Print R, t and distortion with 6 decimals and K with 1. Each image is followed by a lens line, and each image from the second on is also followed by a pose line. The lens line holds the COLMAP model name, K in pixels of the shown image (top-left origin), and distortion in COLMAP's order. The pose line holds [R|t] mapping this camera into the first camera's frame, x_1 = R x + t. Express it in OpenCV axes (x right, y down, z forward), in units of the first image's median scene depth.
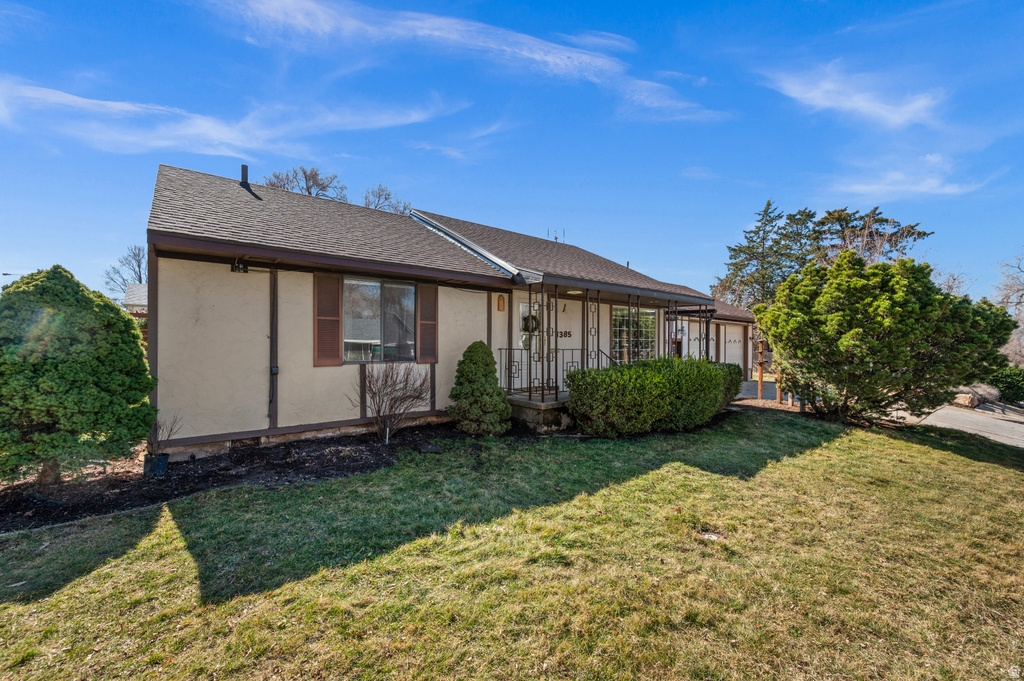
lens RADIAL K [[406.3, 0, 511.2], [0, 406.3, 342.7], [0, 0, 1]] dist [0.002367, 0.000369]
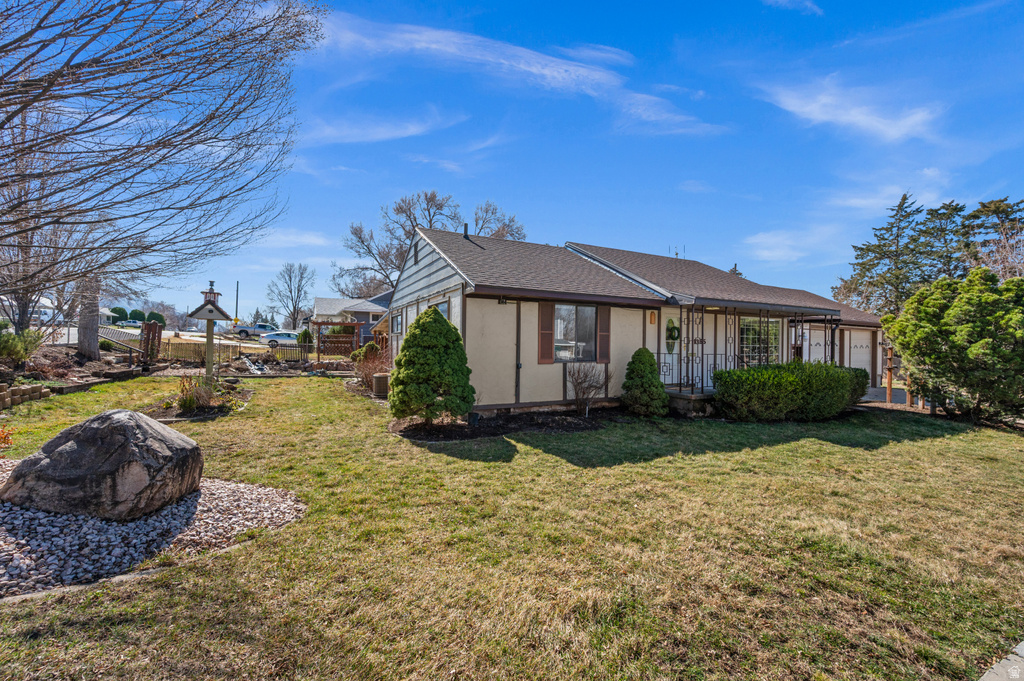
lens RADIAL K [[406.3, 0, 511.2], [0, 406.3, 342.7], [0, 0, 1]] dist [0.002367, 0.000369]
pose [[0.978513, 0.006039, -0.206097, -0.191915], [-0.006817, 0.999972, -0.003066, -0.010549], [0.206073, 0.004405, 0.978527, -0.349555]]
